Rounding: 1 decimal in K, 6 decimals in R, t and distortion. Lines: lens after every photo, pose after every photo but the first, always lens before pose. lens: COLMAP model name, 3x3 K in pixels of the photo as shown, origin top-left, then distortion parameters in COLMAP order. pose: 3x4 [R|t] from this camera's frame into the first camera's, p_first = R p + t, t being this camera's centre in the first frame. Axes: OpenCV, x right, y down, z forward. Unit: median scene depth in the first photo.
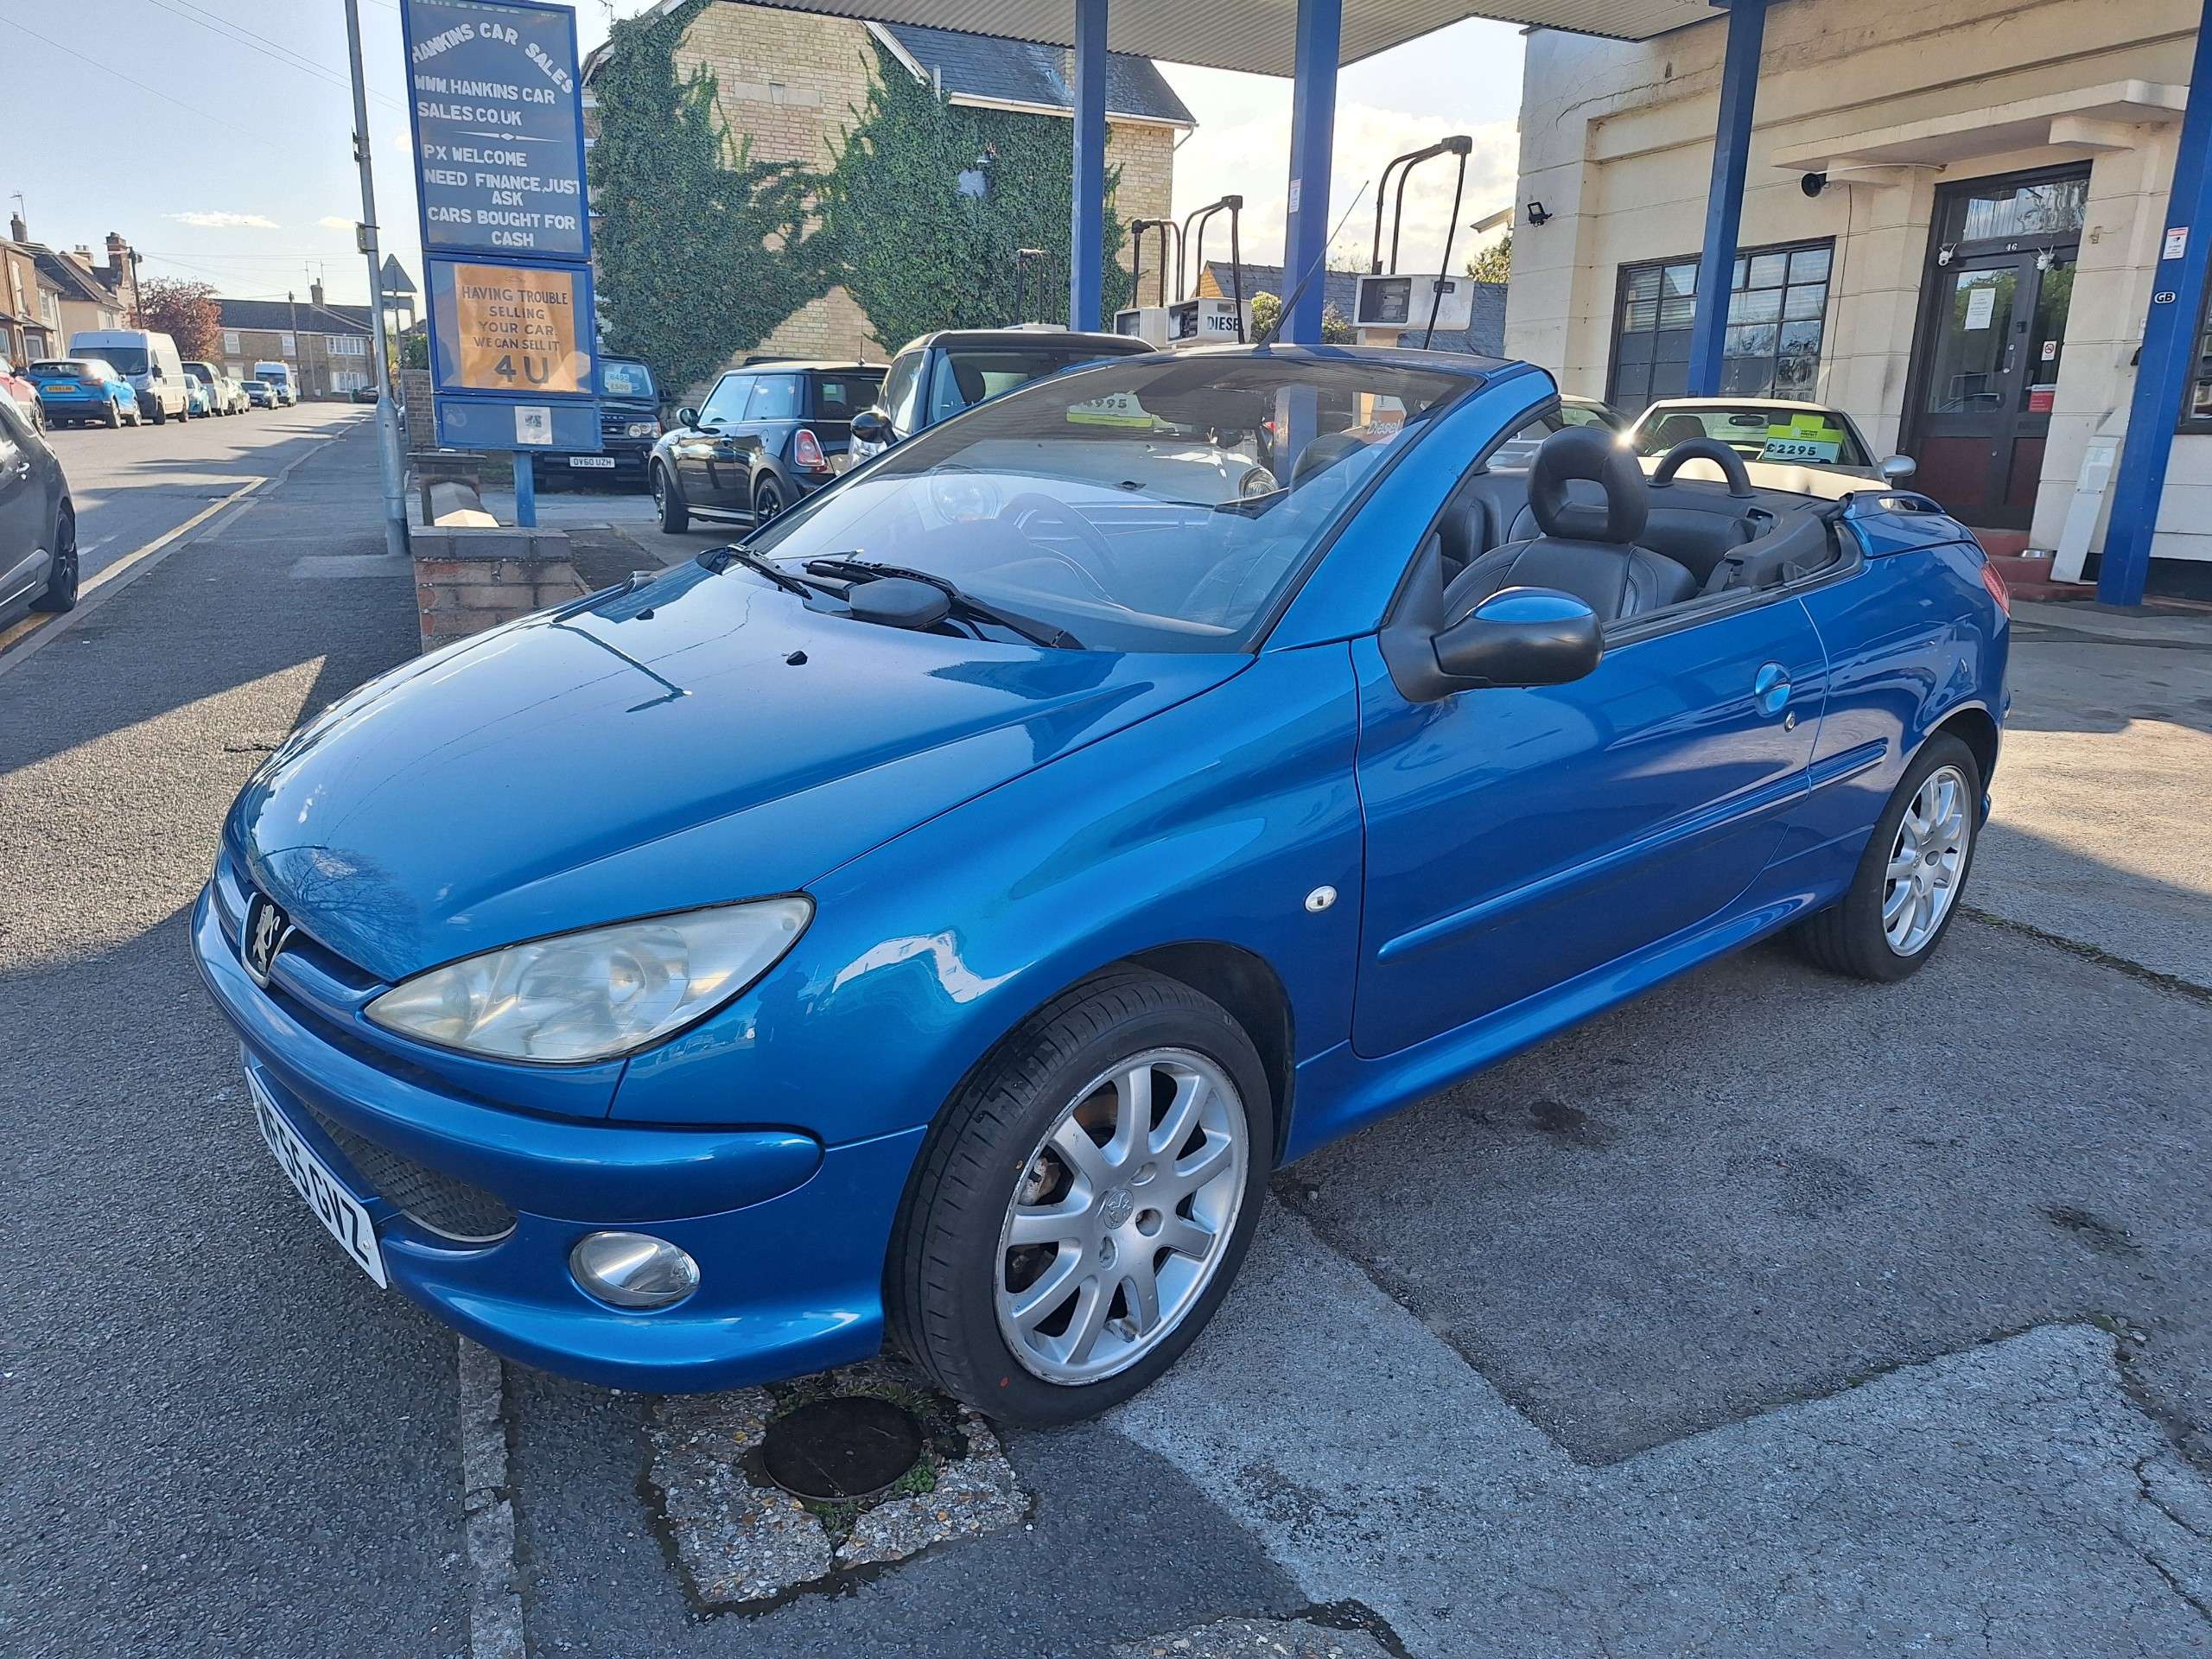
lens RADIAL K [[1595.3, 0, 1147.5], [0, 1595.3, 853.3], [0, 0, 1]] dist [0.035066, -0.028733]
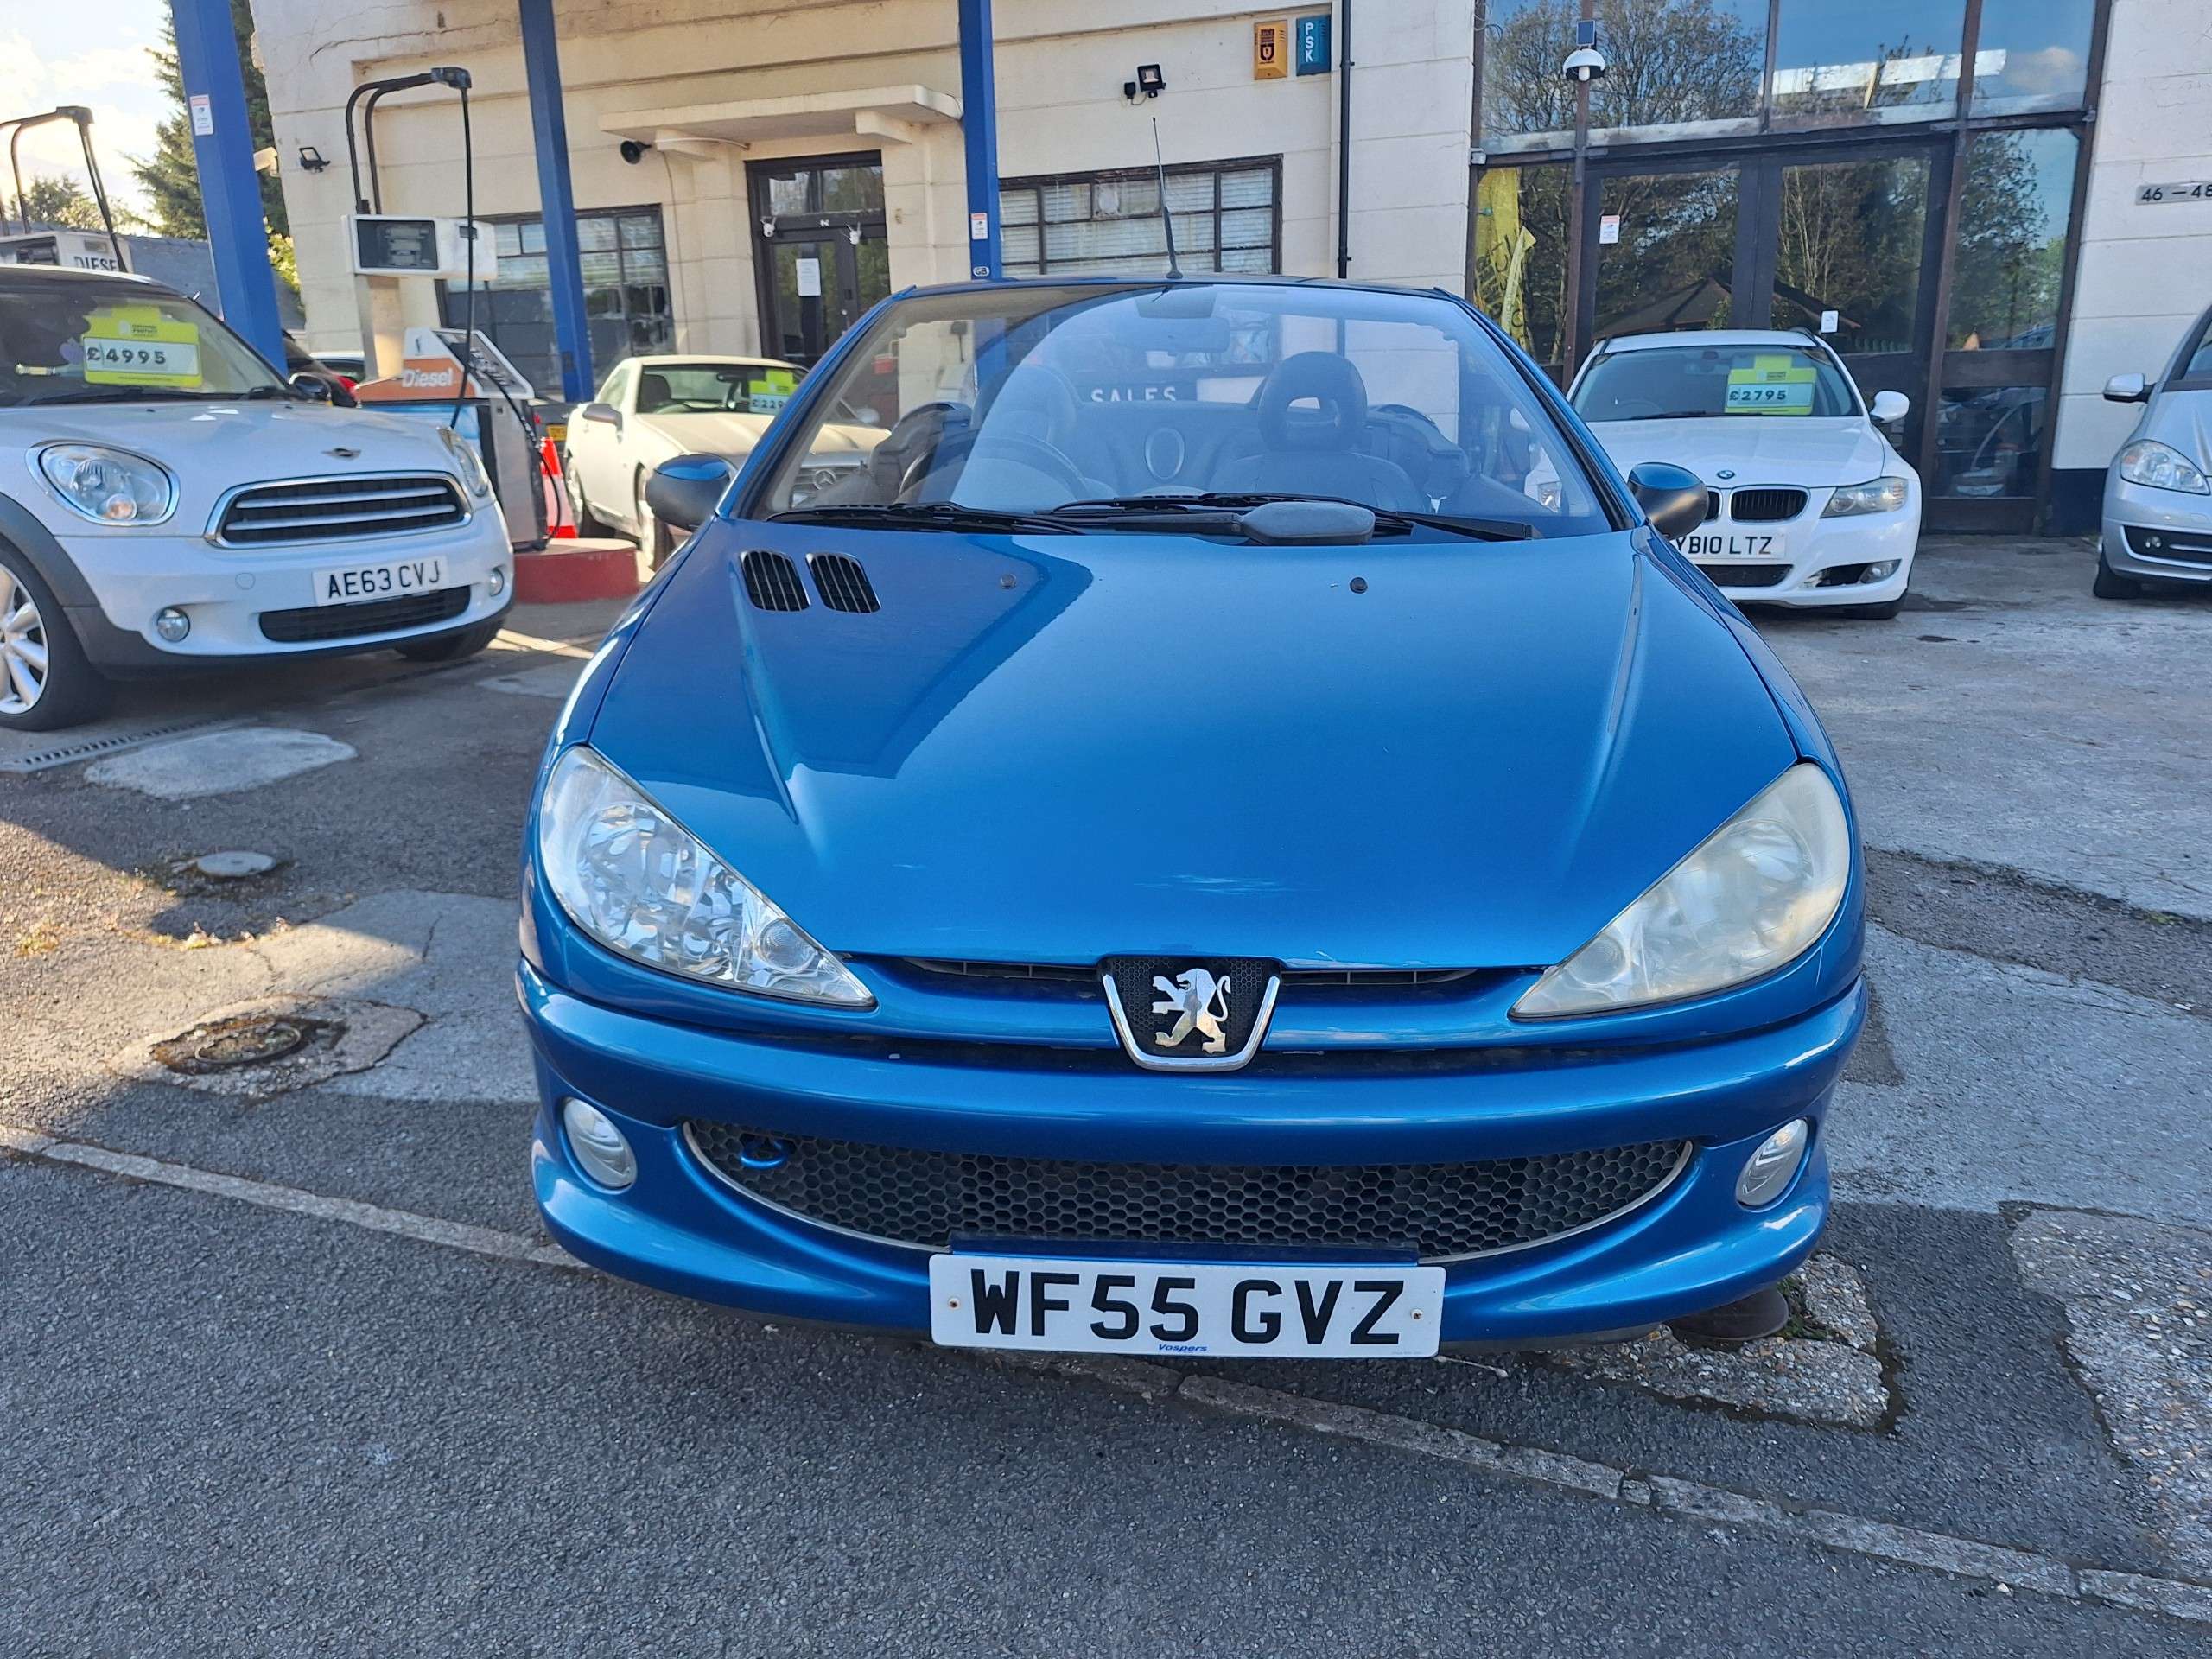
lens RADIAL K [[1595.3, 0, 1083.0], [0, 1595.3, 844.0], [0, 0, 1]] dist [0.035066, -0.028733]
pose [[0.670548, -0.228414, 0.705827, -0.238667], [0.222261, 0.969572, 0.102613, -0.024548], [-0.707789, 0.088071, 0.700913, 0.109366]]
